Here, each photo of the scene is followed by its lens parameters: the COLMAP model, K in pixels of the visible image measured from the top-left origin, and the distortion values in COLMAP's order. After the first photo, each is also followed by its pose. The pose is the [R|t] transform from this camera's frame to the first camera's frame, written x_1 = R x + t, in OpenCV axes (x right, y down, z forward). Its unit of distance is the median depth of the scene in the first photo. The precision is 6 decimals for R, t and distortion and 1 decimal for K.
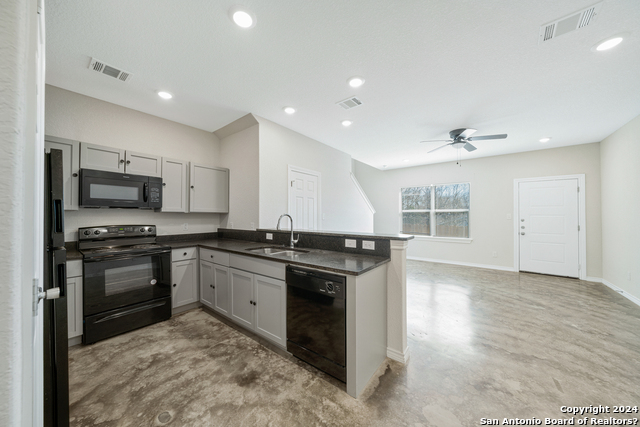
lens RADIAL K [[219.1, 0, 315.4], [0, 219.1, 214.4], [0, 0, 1]] dist [-0.004474, 0.000046]
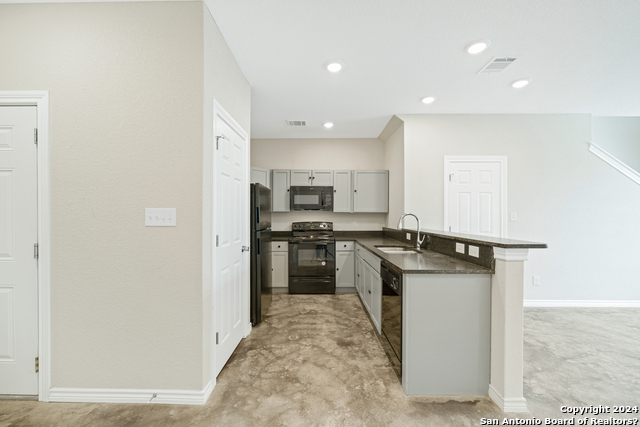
lens RADIAL K [[261.4, 0, 317.7], [0, 261.4, 214.6], [0, 0, 1]] dist [0.001167, 0.000564]
pose [[0.616777, -0.002919, -0.787132, 0.521095], [0.005843, 0.999983, 0.000869, 0.000561], [0.787116, -0.005135, 0.616784, -0.039450]]
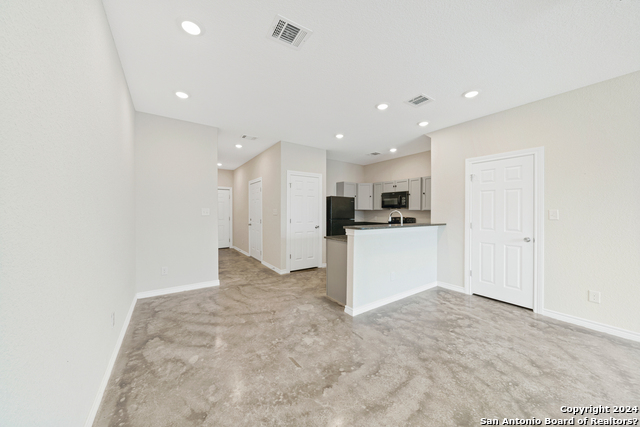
lens RADIAL K [[220.2, 0, 316.3], [0, 220.2, 211.8], [0, 0, 1]] dist [-0.005389, -0.000027]
pose [[-0.290757, -0.003306, -0.956791, 1.361371], [0.001030, 0.999992, -0.003768, 0.008873], [0.956796, -0.002082, -0.290751, 0.901752]]
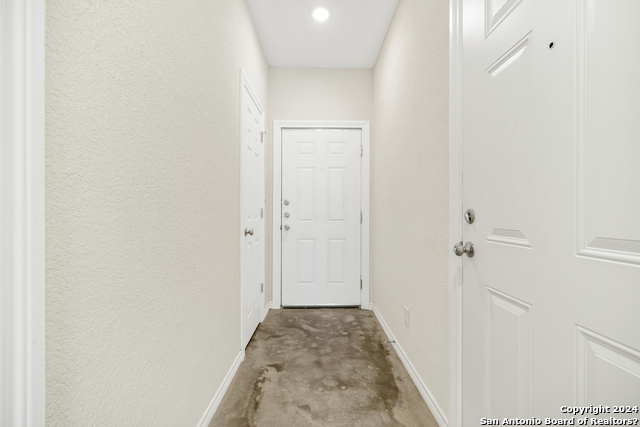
lens RADIAL K [[261.4, 0, 317.7], [0, 261.4, 214.6], [0, 0, 1]] dist [0.001167, 0.000564]
pose [[-0.772097, -0.007344, -0.635463, -0.214649], [-0.004069, 0.999970, -0.006612, 0.081434], [0.635492, -0.002519, -0.772103, -0.280225]]
